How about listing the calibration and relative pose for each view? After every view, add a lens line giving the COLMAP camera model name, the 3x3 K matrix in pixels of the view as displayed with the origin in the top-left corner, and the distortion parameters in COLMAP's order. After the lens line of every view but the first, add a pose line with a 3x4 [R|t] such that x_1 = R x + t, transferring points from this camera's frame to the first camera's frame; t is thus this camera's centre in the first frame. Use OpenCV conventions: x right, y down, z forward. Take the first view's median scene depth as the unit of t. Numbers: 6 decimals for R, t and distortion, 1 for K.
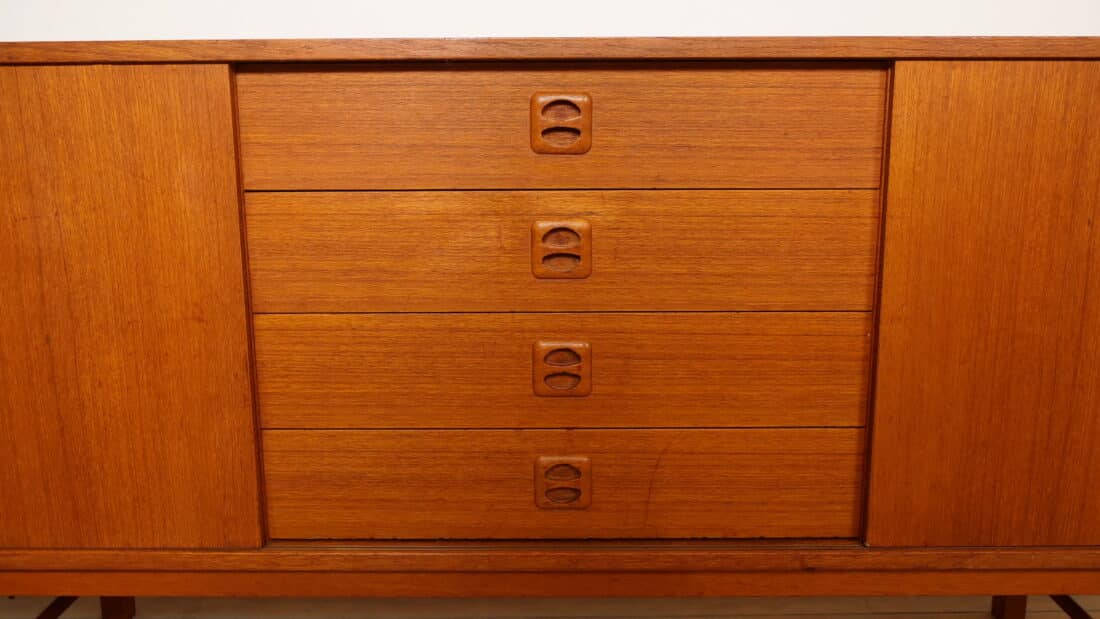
lens RADIAL K [[952.7, 0, 545.2], [0, 952.7, 311.8], [0, 0, 1]] dist [-0.013241, -0.007603]
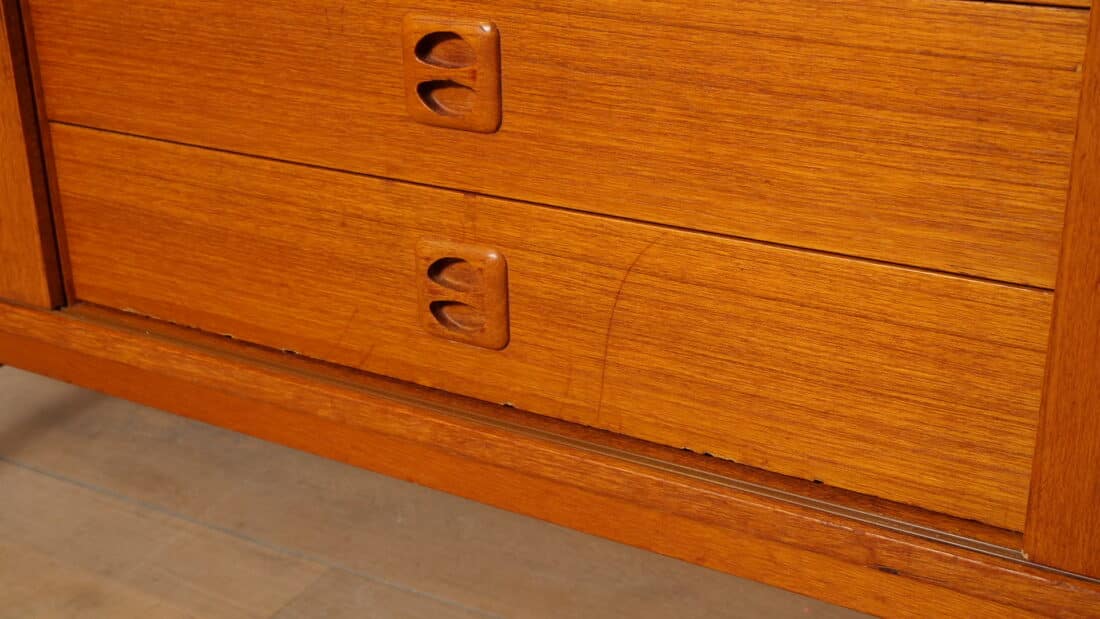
lens RADIAL K [[1436.2, 0, 552.2], [0, 1436.2, 309.2], [0, 0, 1]] dist [-0.006567, 0.000000]
pose [[0.869919, 0.182552, -0.458165, 0.438153], [-0.090436, 0.972267, 0.215679, 0.012018], [0.484832, -0.146189, 0.862303, 0.344400]]
